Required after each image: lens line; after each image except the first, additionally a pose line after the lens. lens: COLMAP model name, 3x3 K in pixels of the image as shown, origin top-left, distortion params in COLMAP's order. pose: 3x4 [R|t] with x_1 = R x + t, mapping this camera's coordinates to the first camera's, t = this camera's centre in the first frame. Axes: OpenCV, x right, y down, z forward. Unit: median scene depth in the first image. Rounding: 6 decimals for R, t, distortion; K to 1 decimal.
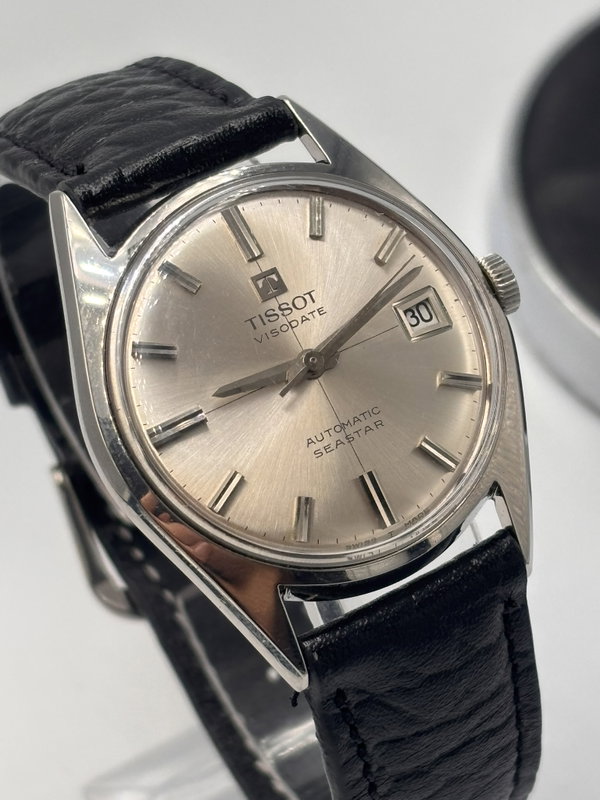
lens RADIAL K [[2547.2, 0, 295.5], [0, 2547.2, 405.4], [0, 0, 1]] dist [0.283560, 0.000000]
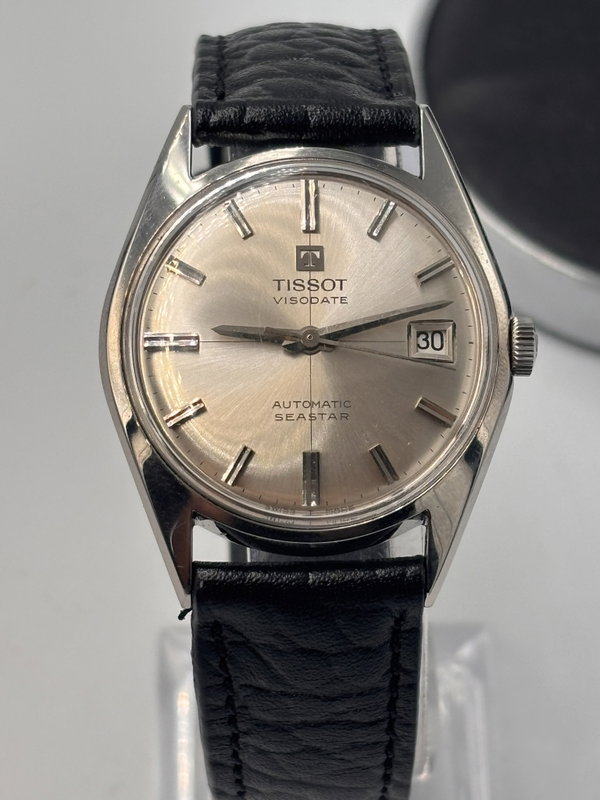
lens RADIAL K [[2547.2, 0, 295.7], [0, 2547.2, 398.4], [0, 0, 1]] dist [0.283560, 0.000000]
pose [[0.876316, 0.412031, -0.249604, 0.277093], [-0.402236, 0.910947, 0.091553, -0.089034], [0.265098, 0.020170, 0.964010, -0.048529]]
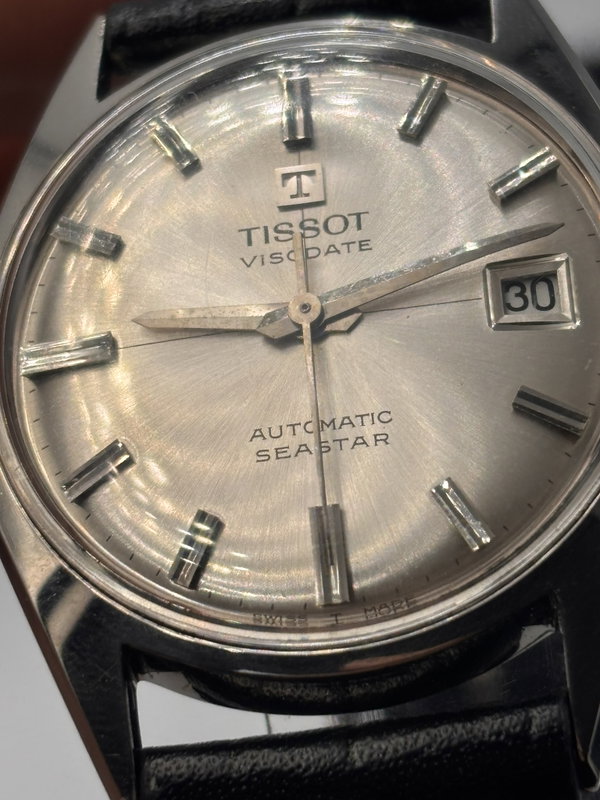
lens RADIAL K [[2547.2, 0, 300.5], [0, 2547.2, 399.5], [0, 0, 1]] dist [0.283560, 0.000000]
pose [[0.847121, 0.213609, -0.486577, 0.296116], [-0.292391, 0.951946, -0.091140, 0.056735], [0.443727, 0.219477, 0.868871, 0.471330]]
